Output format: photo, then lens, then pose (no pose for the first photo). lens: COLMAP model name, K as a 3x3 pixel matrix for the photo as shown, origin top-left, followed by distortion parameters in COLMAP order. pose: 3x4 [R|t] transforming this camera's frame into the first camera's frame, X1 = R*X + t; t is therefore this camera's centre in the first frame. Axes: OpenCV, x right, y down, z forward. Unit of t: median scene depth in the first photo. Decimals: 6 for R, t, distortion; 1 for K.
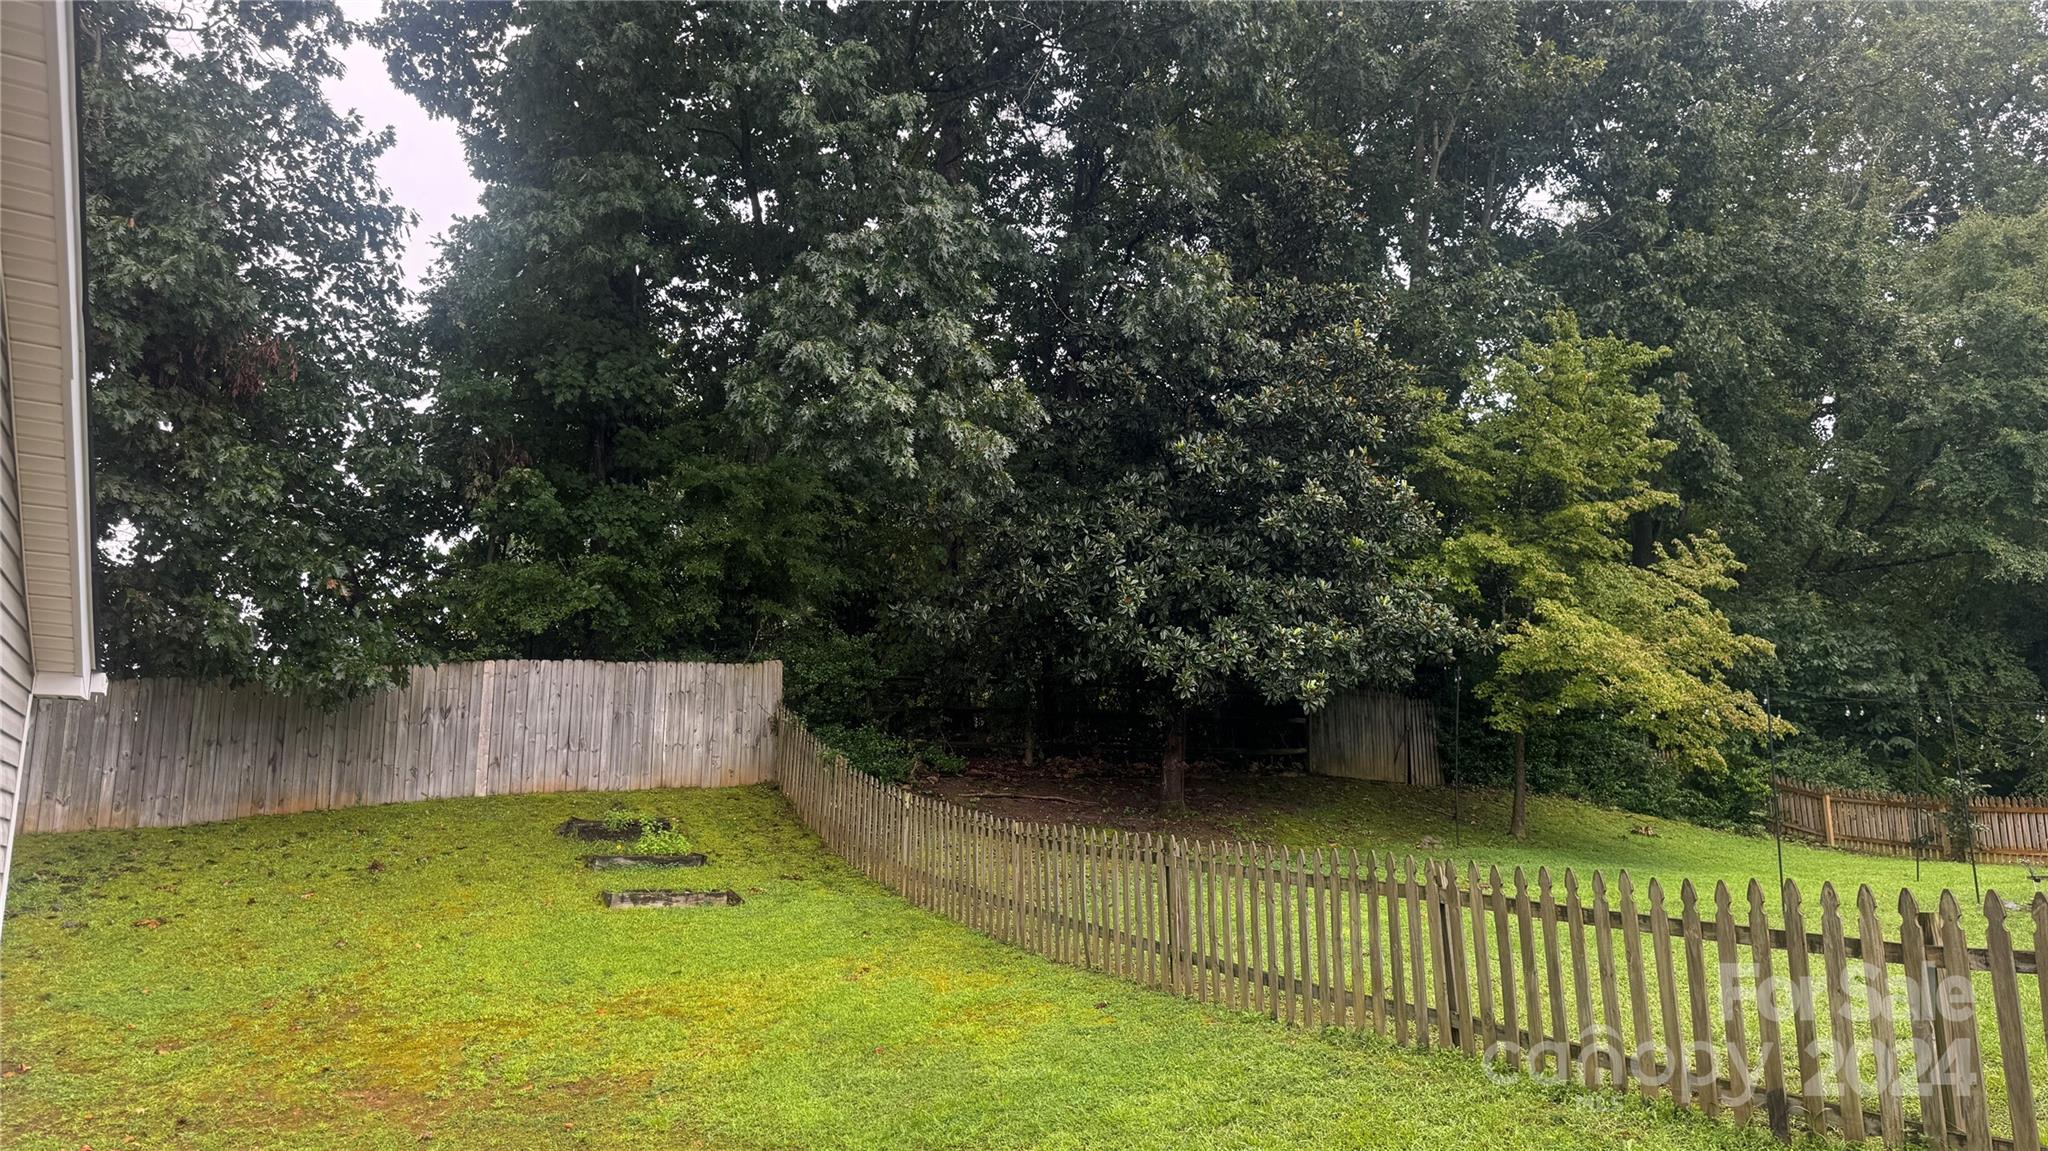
lens RADIAL K [[1376.4, 0, 1024.0], [0, 1376.4, 575.5], [0, 0, 1]] dist [-0.003501, -0.049231]
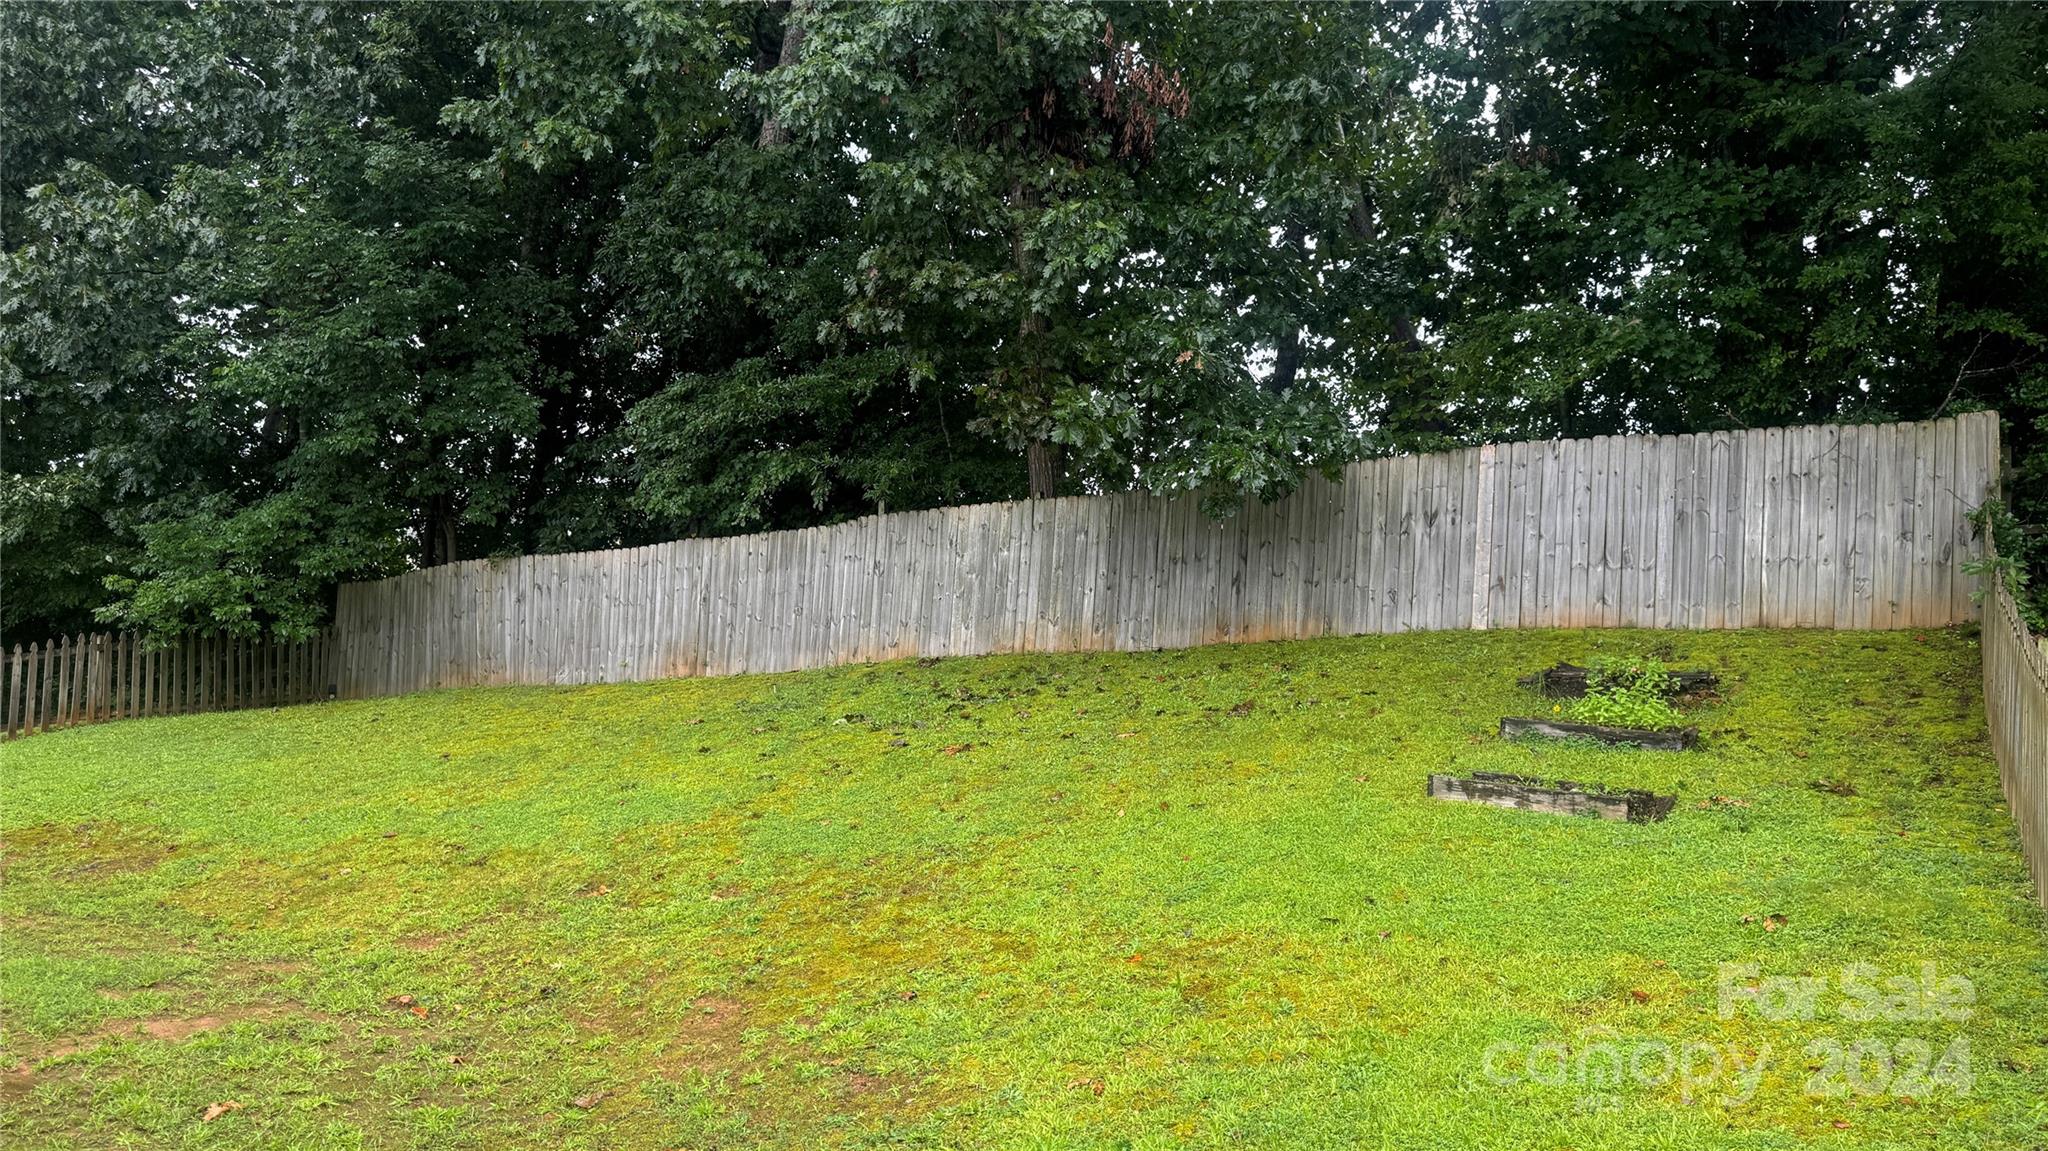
lens RADIAL K [[1376.4, 0, 1024.0], [0, 1376.4, 575.5], [0, 0, 1]] dist [-0.003501, -0.049231]
pose [[0.505847, -0.007823, -0.862588, 0.118970], [0.094920, 0.994392, 0.046645, 0.075735], [0.857385, -0.105472, 0.503753, 0.431234]]
